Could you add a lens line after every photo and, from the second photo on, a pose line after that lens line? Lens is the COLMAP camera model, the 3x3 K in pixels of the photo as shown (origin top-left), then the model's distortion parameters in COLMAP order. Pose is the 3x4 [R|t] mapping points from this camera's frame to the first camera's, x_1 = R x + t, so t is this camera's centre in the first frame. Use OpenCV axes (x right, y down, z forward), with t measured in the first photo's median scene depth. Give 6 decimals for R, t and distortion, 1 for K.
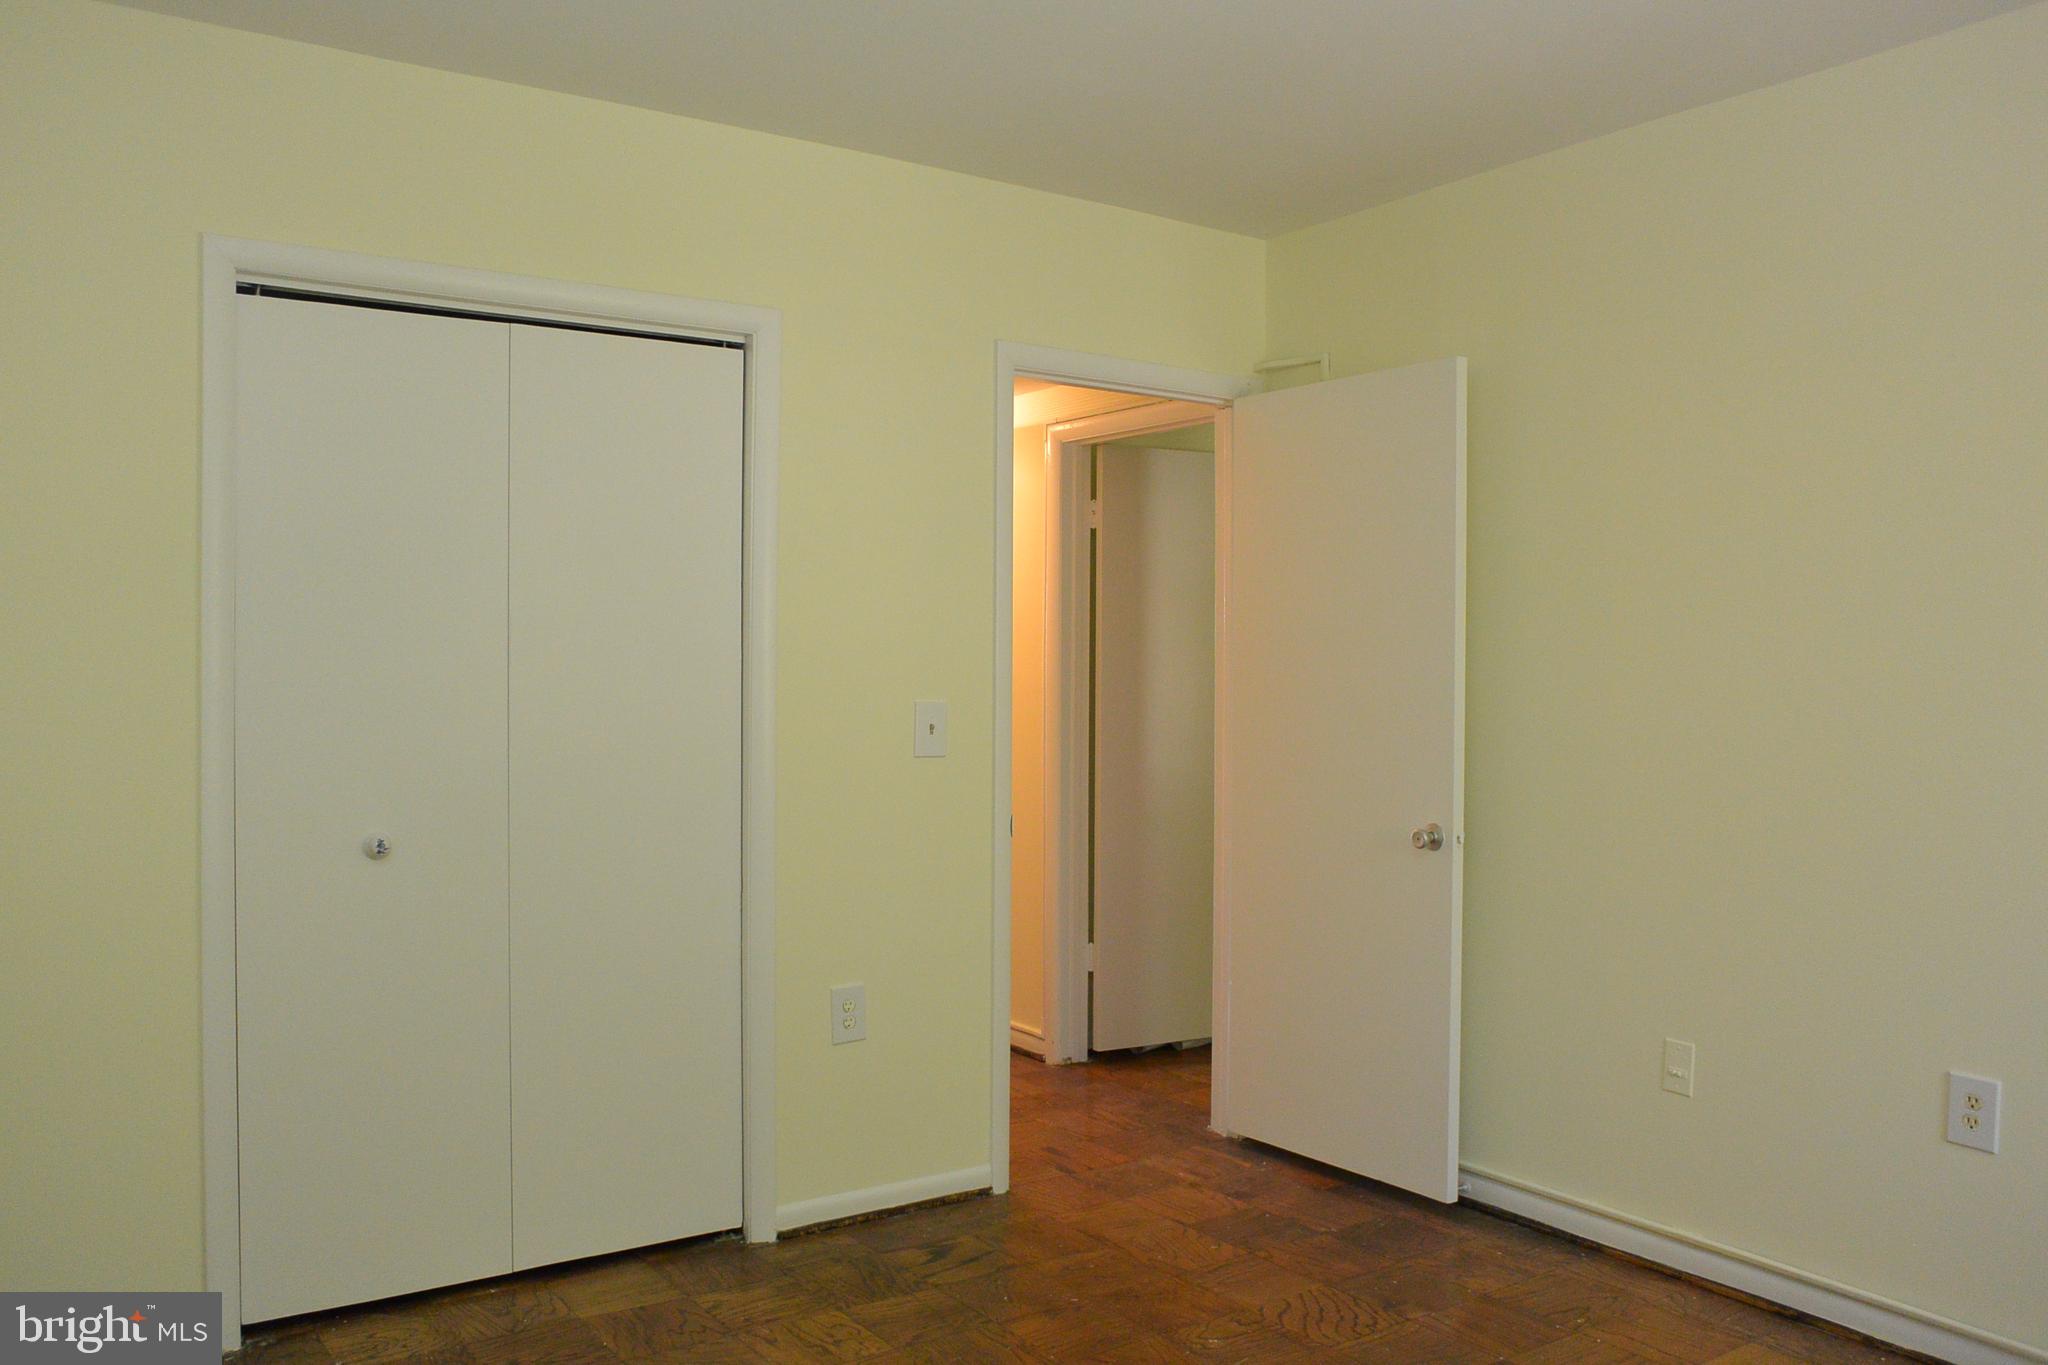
lens RADIAL K [[1619.6, 0, 1020.6], [0, 1619.6, 676.6], [0, 0, 1]] dist [-0.031880, 0.006408]
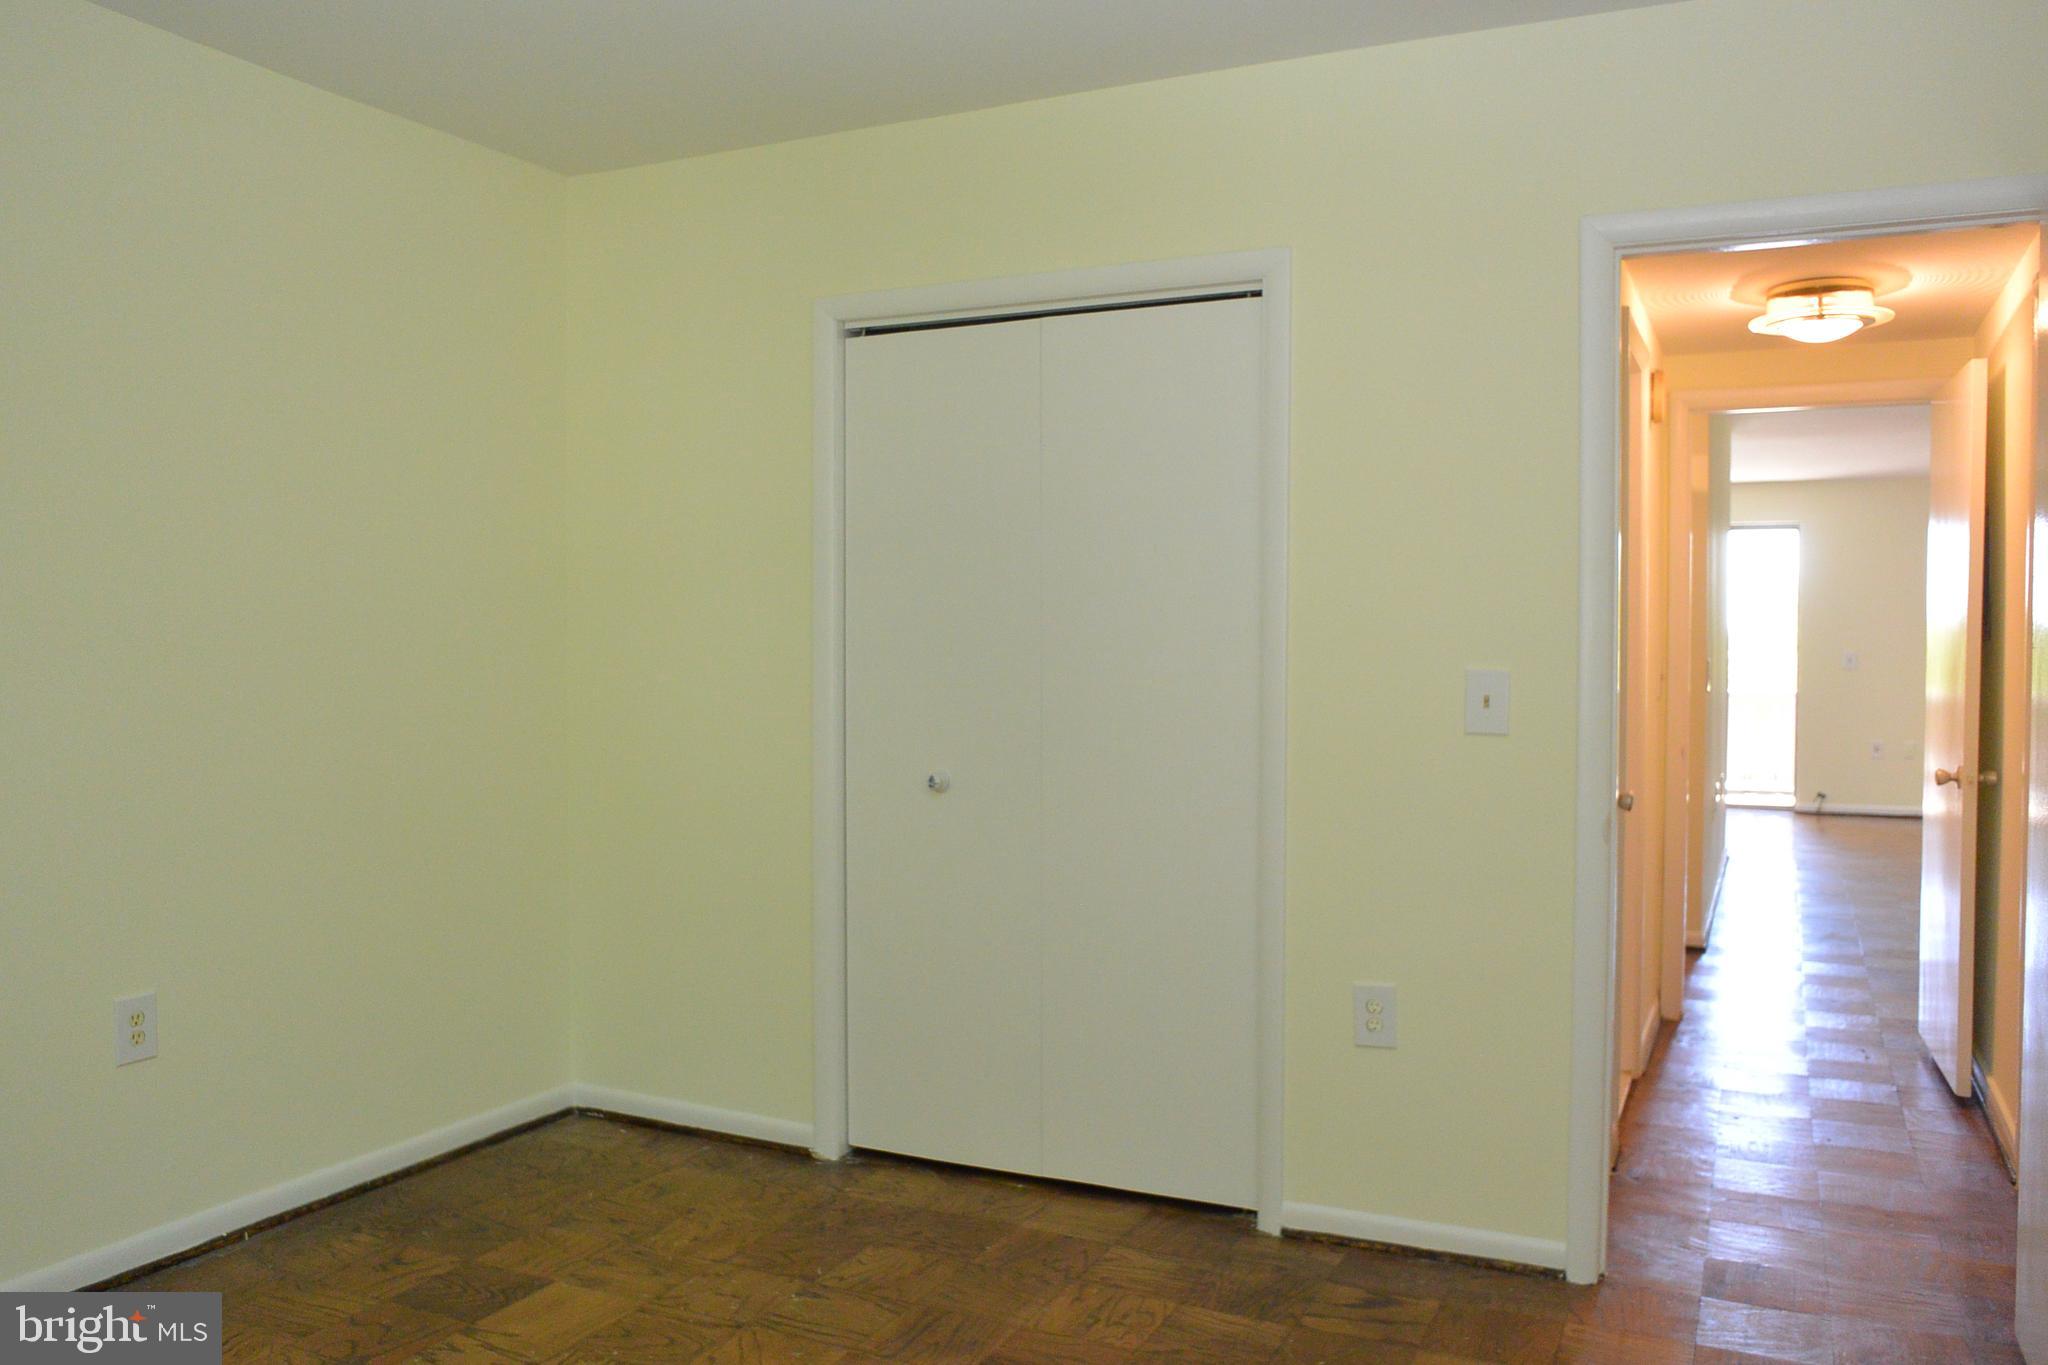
lens RADIAL K [[1619.6, 0, 1021.2], [0, 1619.6, 685.8], [0, 0, 1]] dist [-0.031880, 0.006408]
pose [[0.504945, 0.020171, -0.862916, 0.600219], [-0.004715, 0.999776, 0.020611, 0.008653], [0.863139, -0.006339, 0.504927, 0.405734]]
